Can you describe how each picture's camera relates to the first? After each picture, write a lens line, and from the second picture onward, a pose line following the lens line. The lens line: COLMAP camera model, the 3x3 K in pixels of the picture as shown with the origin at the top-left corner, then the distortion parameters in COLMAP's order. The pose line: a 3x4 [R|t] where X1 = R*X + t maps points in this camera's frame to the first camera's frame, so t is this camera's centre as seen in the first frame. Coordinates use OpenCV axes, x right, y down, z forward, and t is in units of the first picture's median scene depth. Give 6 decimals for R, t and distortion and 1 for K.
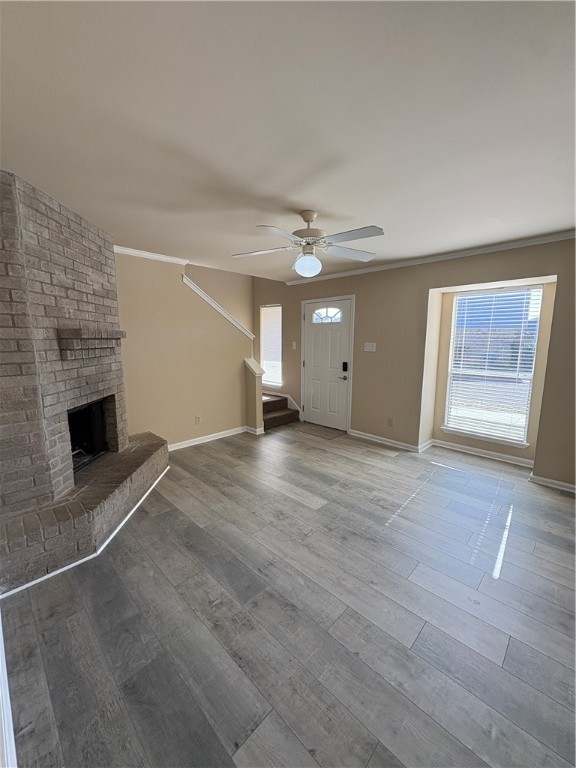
lens RADIAL K [[305.2, 0, 288.0], [0, 305.2, 384.0], [0, 0, 1]] dist [-0.000326, 0.000285]
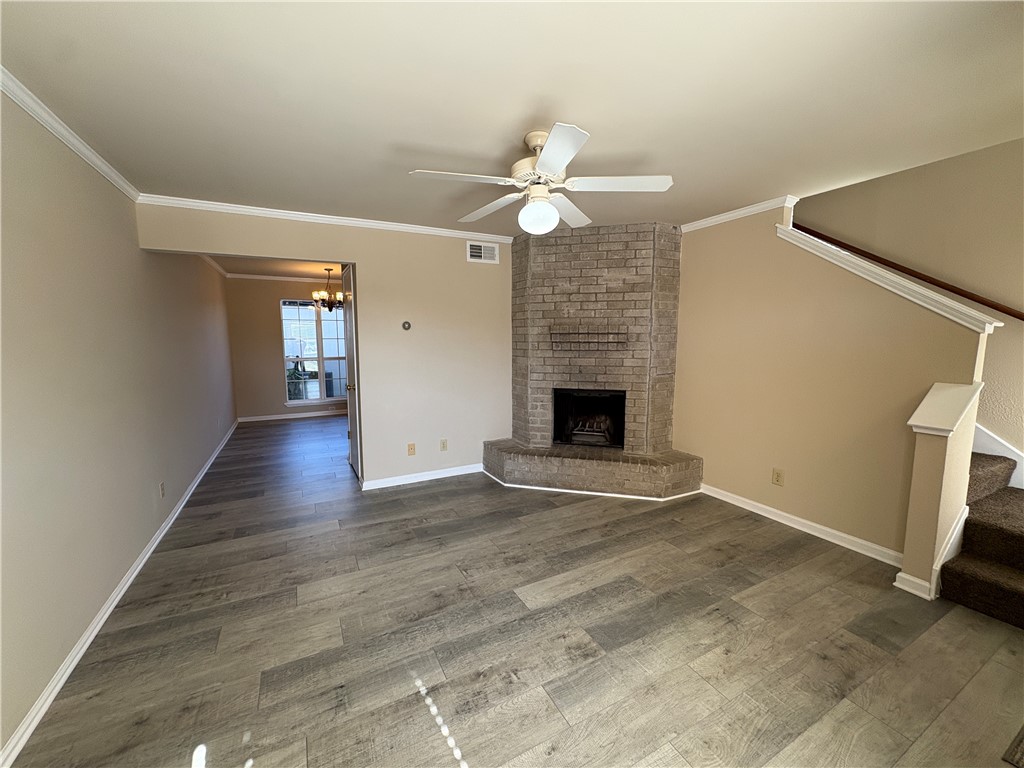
lens RADIAL K [[406.9, 0, 512.0], [0, 406.9, 384.0], [0, 0, 1]] dist [-0.000326, 0.000285]
pose [[-0.302058, 0.105524, -0.947431, 0.809400], [-0.139999, 0.978168, 0.153582, -0.143161], [0.942954, 0.179030, -0.280690, 1.080246]]
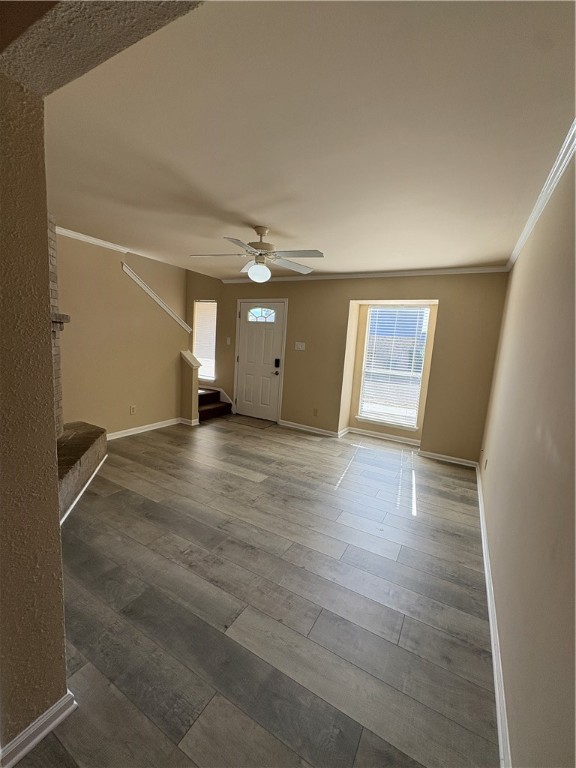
lens RADIAL K [[313.2, 0, 288.0], [0, 313.2, 384.0], [0, 0, 1]] dist [-0.000777, 0.000083]
pose [[0.964941, 0.023466, 0.261414, -0.114209], [-0.023545, 0.999719, -0.002829, 0.035261], [-0.261407, -0.003426, 0.965223, -0.166276]]
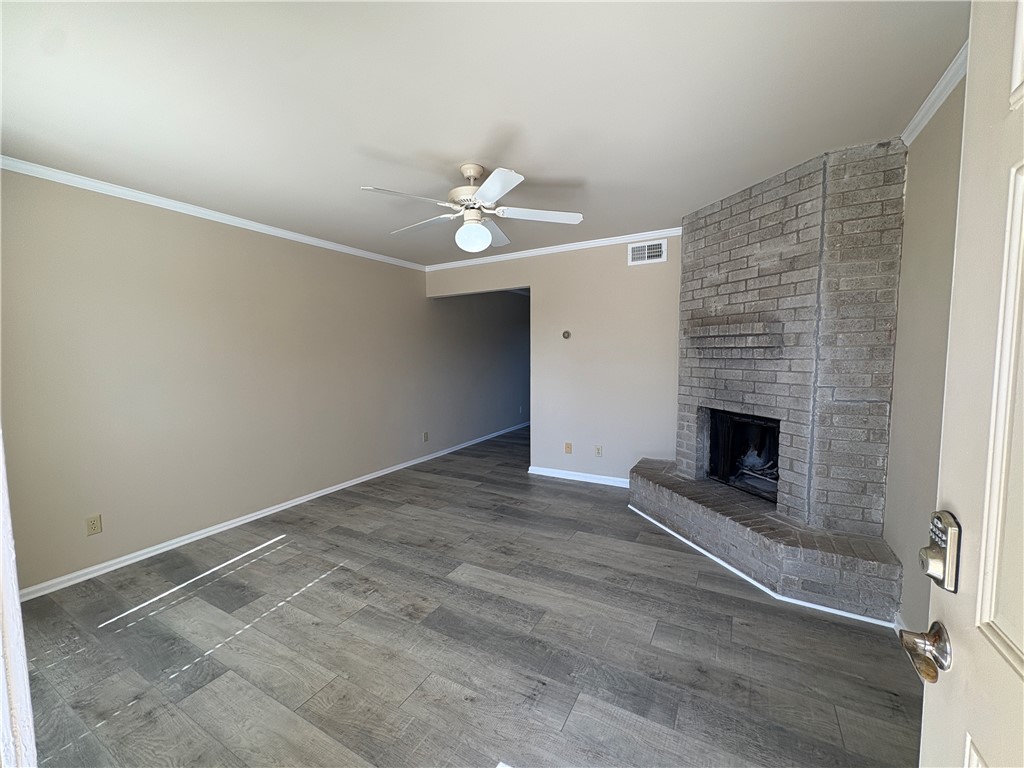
lens RADIAL K [[417.6, 0, 512.0], [0, 417.6, 384.0], [0, 0, 1]] dist [-0.000777, 0.000083]
pose [[-0.965272, 0.026284, -0.259922, 0.214606], [-0.031851, 0.975663, 0.216948, -0.226159], [0.259298, 0.217692, -0.940943, 1.765874]]
